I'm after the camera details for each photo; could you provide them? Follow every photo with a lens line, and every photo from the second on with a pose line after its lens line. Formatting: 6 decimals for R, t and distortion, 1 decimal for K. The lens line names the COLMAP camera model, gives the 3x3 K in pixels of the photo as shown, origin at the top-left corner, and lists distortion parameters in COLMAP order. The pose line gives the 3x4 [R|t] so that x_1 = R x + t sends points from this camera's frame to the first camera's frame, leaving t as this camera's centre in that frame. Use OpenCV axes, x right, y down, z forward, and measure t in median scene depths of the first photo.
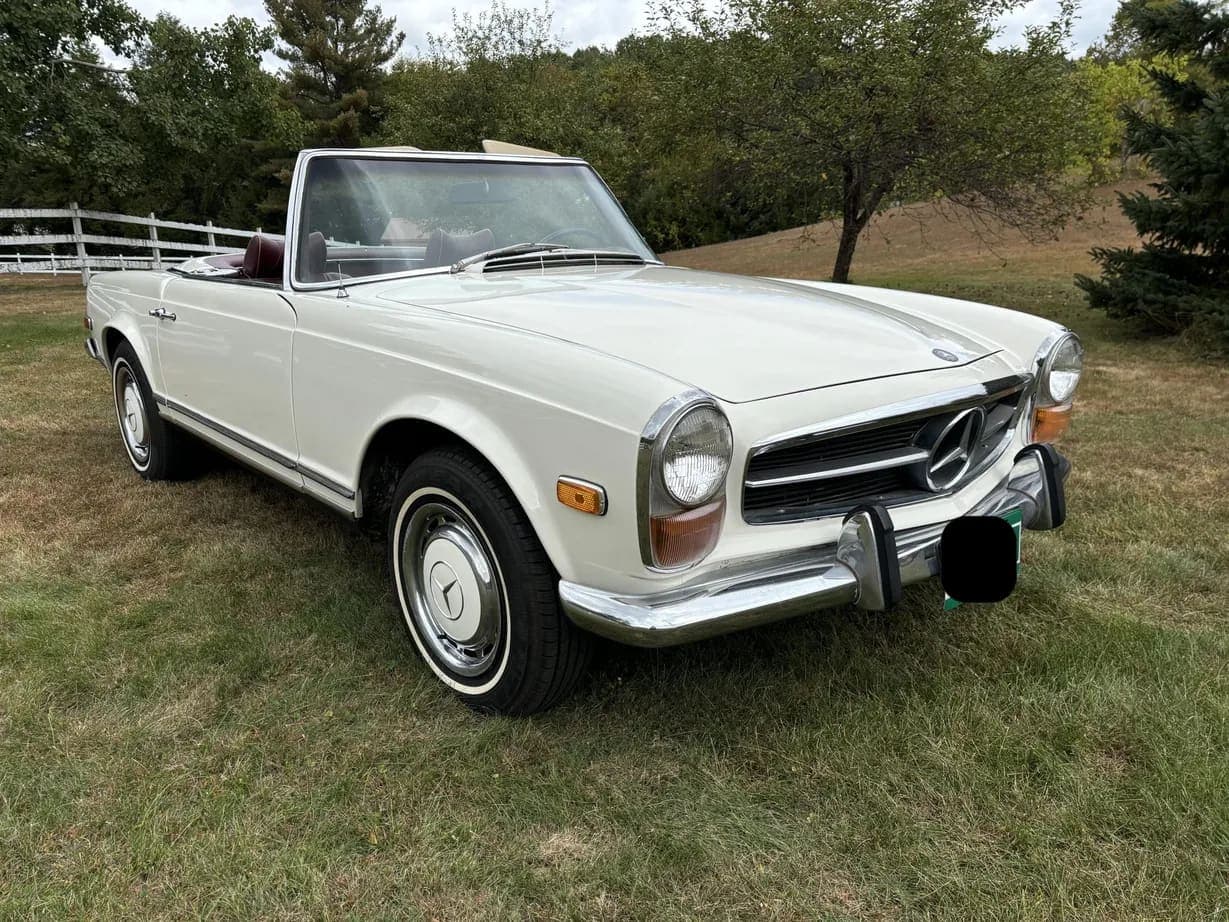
lens RADIAL K [[924.3, 0, 614.5], [0, 924.3, 461.0], [0, 0, 1]] dist [0.028935, -0.003223]
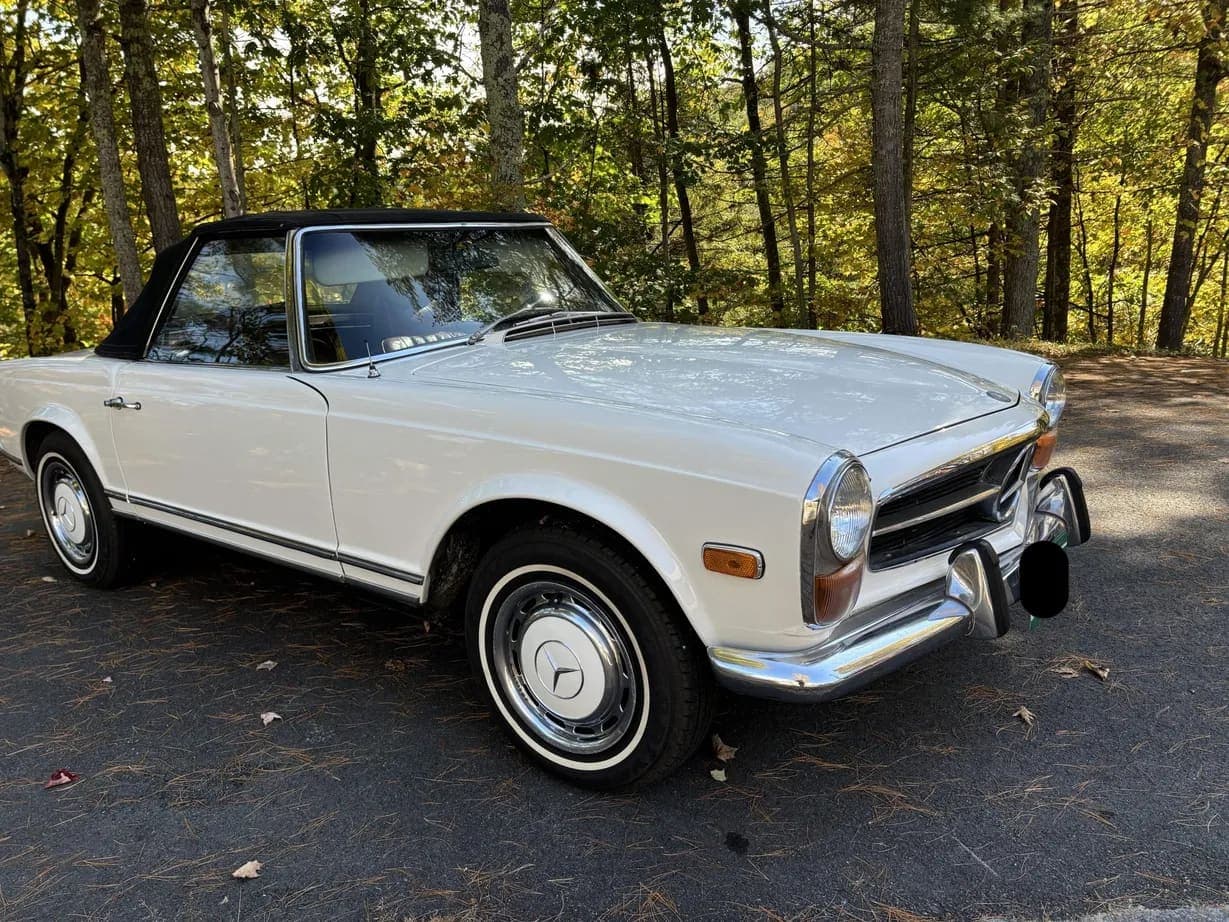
lens RADIAL K [[924.3, 0, 614.5], [0, 924.3, 461.0], [0, 0, 1]] dist [0.028935, -0.003223]
pose [[0.981978, -0.082051, 0.170254, -0.273424], [0.089182, 0.995412, -0.034653, -0.040891], [-0.166629, 0.049212, 0.984791, 0.008478]]
